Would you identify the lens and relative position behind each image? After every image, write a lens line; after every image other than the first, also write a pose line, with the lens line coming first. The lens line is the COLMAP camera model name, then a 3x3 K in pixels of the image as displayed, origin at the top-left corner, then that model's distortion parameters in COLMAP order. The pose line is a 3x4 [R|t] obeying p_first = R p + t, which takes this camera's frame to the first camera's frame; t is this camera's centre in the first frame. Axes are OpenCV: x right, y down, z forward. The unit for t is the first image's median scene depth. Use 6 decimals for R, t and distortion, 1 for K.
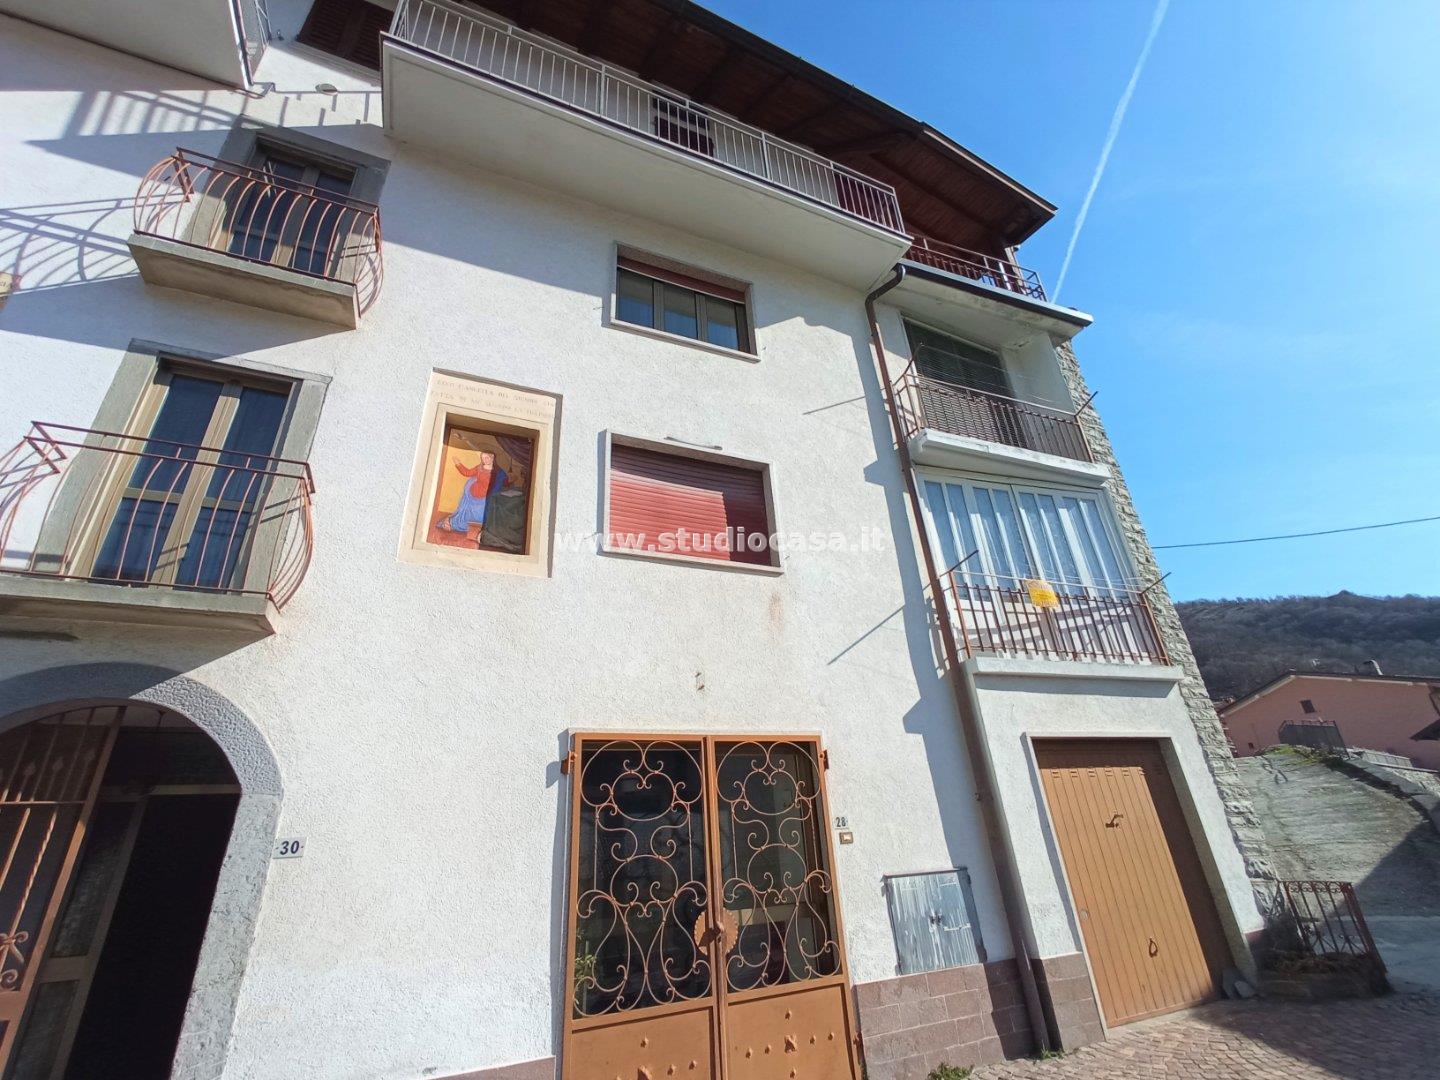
lens RADIAL K [[639.6, 0, 719.6], [0, 639.6, 526.7], [0, 0, 1]] dist [-0.019149, 0.005148]
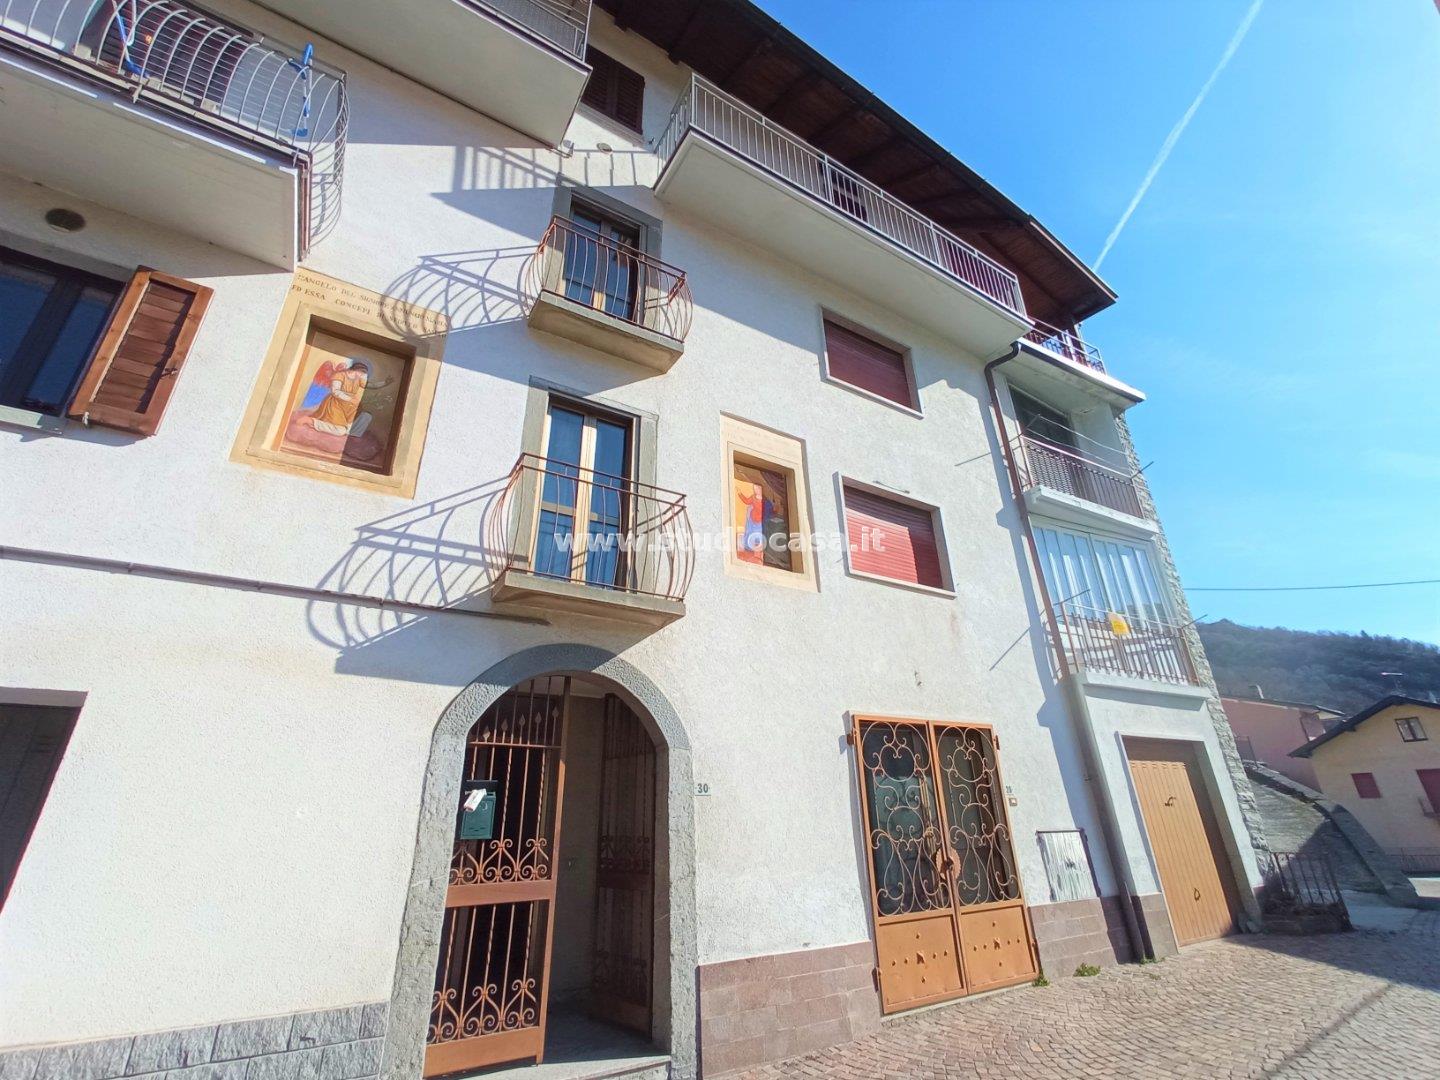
lens RADIAL K [[639.6, 0, 719.6], [0, 639.6, 526.7], [0, 0, 1]] dist [-0.019149, 0.005148]
pose [[0.991016, 0.089108, 0.099737, -0.530246], [-0.091525, 0.995603, 0.019924, -0.051315], [-0.097523, -0.028873, 0.994814, -0.223831]]
